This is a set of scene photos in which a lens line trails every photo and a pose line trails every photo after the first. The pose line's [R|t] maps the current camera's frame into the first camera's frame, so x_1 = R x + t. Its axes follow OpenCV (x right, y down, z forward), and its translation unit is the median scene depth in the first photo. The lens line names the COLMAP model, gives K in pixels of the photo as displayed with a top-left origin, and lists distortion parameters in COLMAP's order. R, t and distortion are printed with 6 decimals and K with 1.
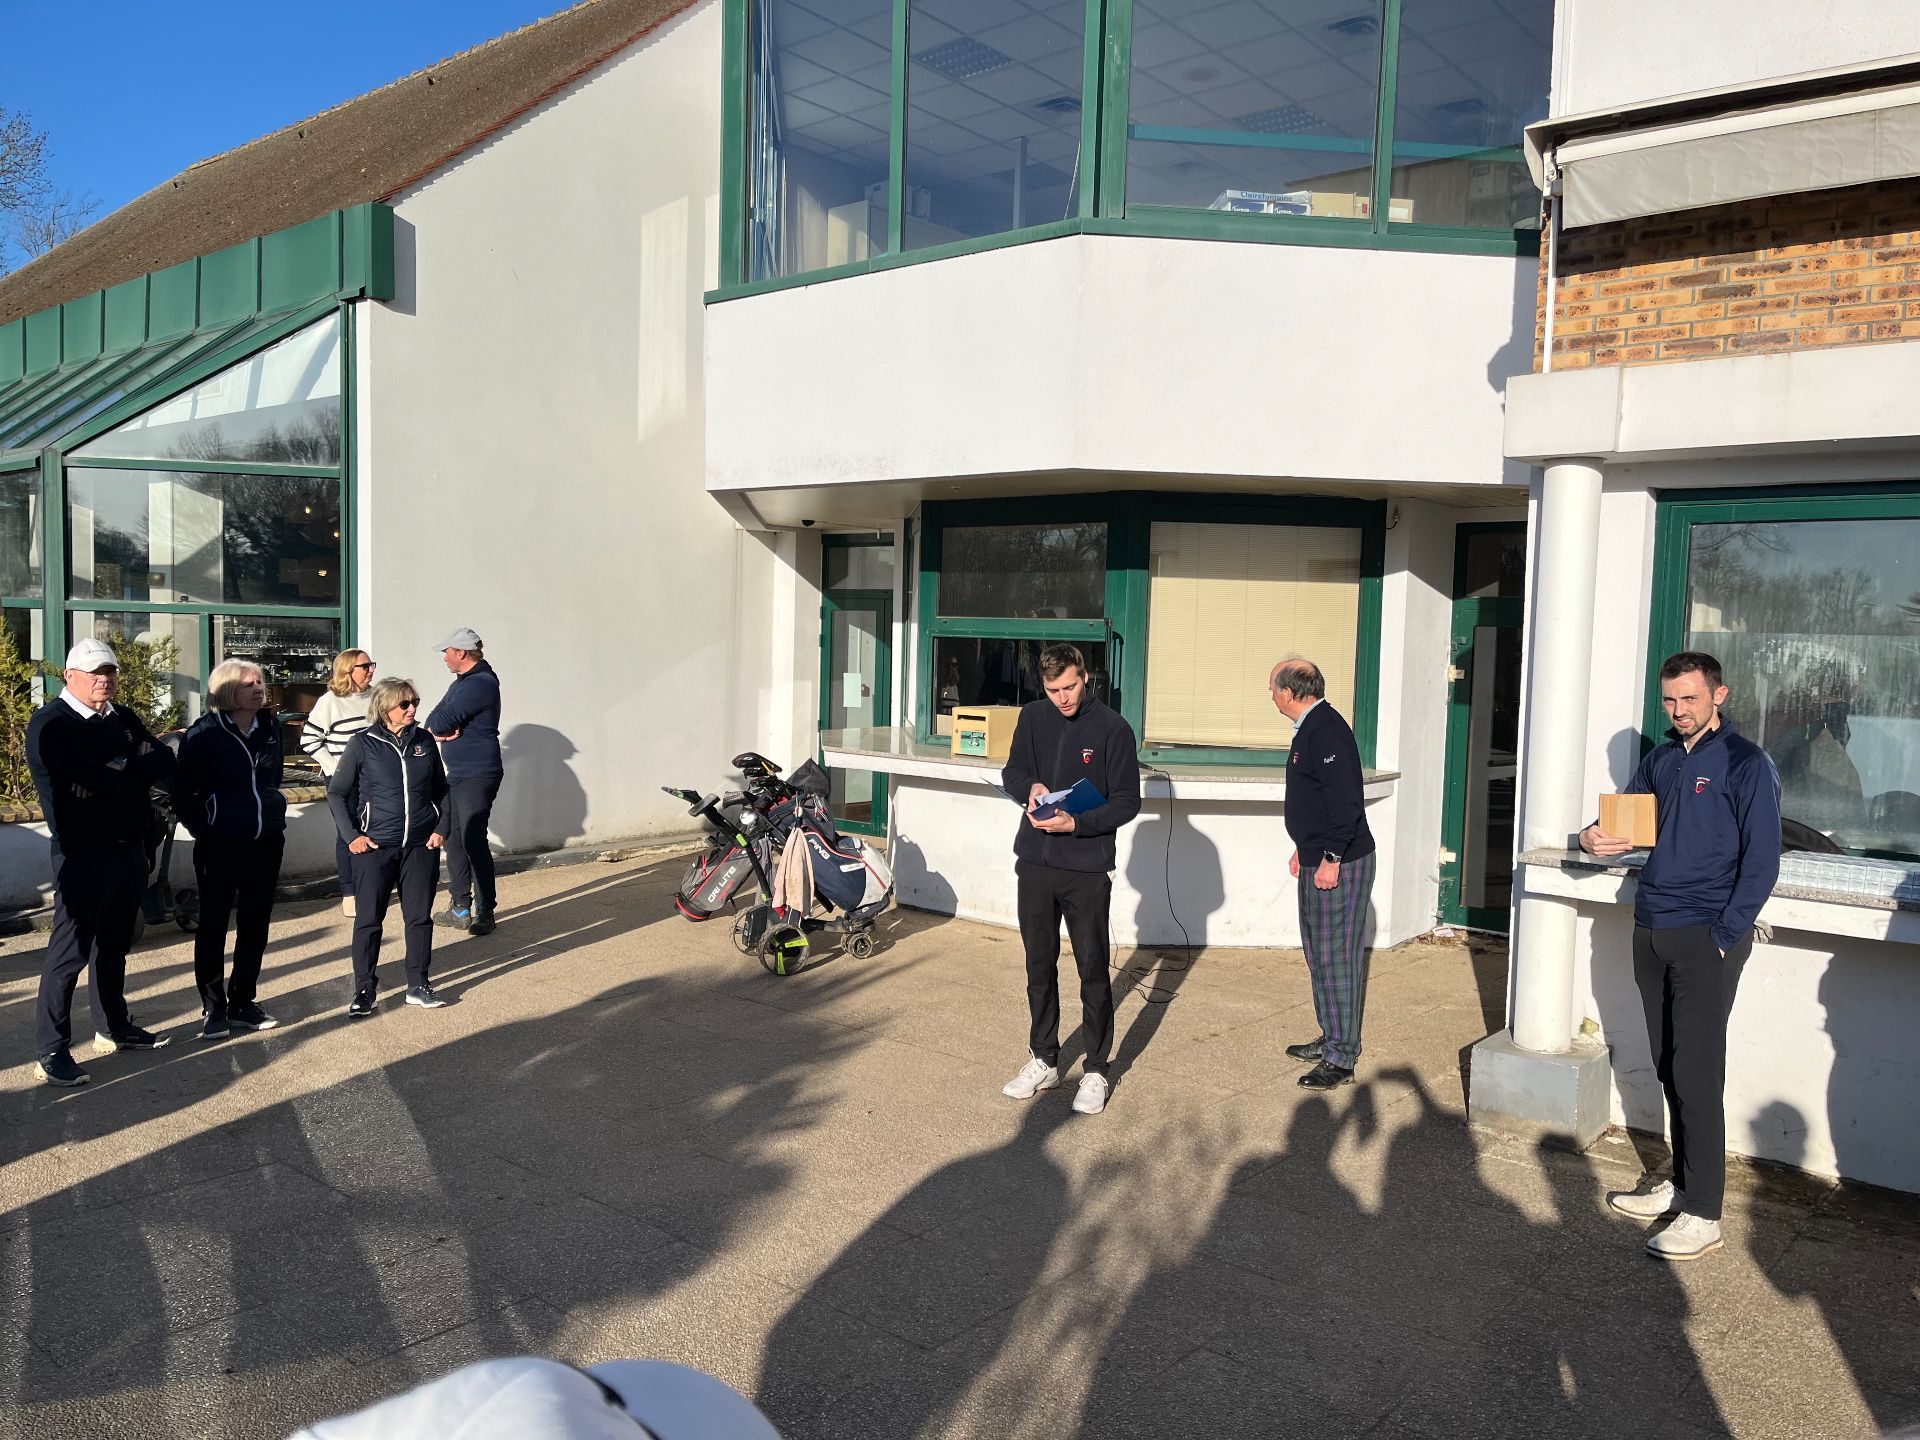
lens RADIAL K [[1395.4, 0, 964.2], [0, 1395.4, 724.1], [0, 0, 1]] dist [0.051624, -0.090829]
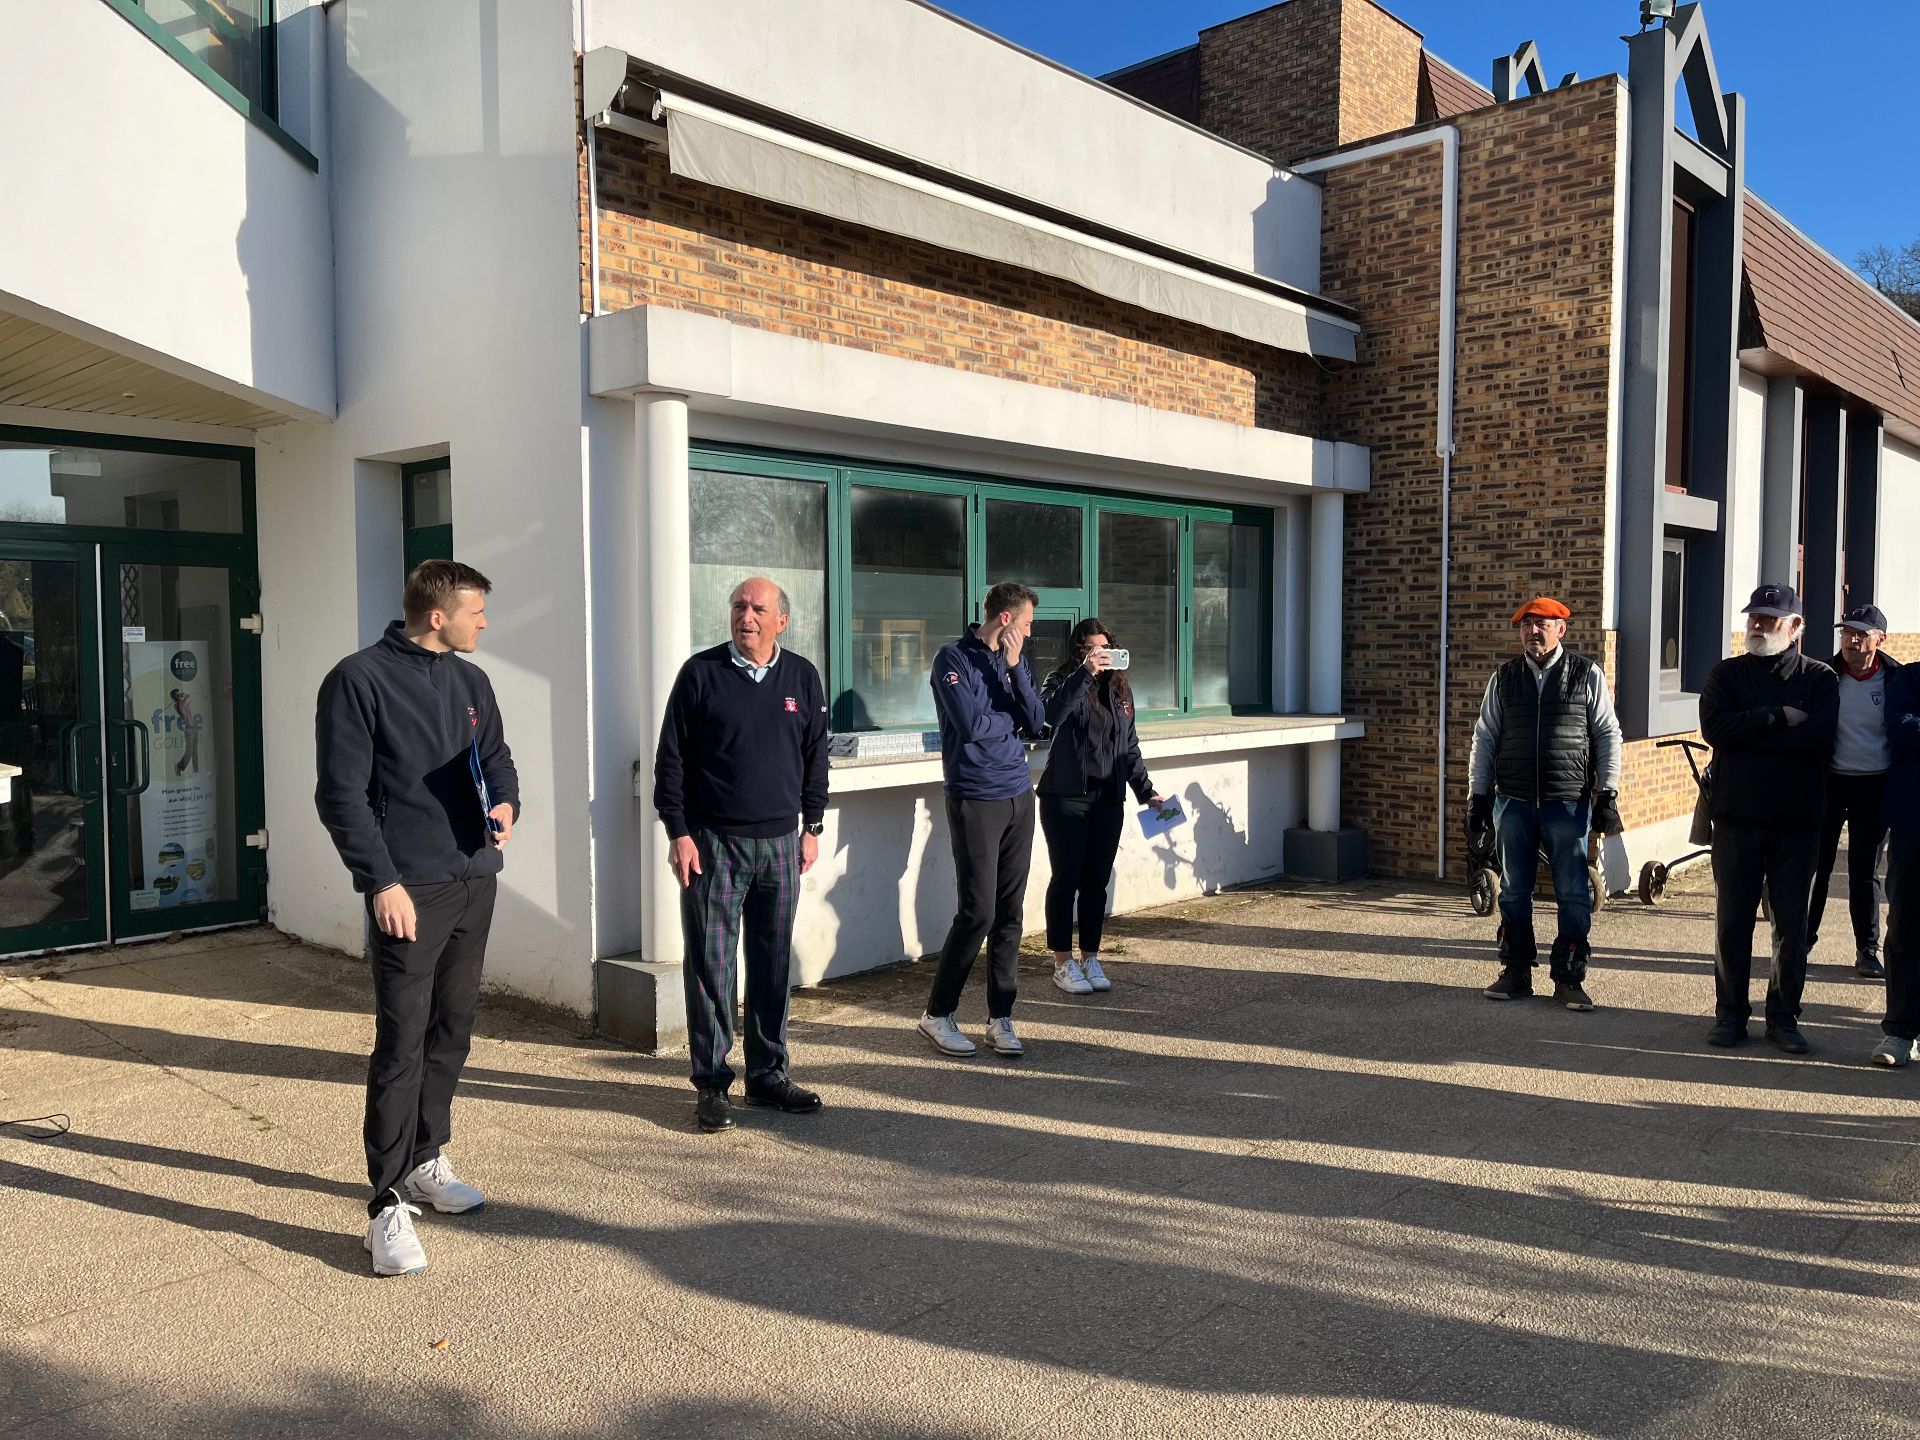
lens RADIAL K [[1395.4, 0, 964.2], [0, 1395.4, 724.1], [0, 0, 1]] dist [0.051624, -0.090829]
pose [[0.068059, -0.091751, 0.993453, -0.641966], [0.063547, 0.994139, 0.087461, -0.022598], [-0.995655, 0.057178, 0.073491, 0.740573]]
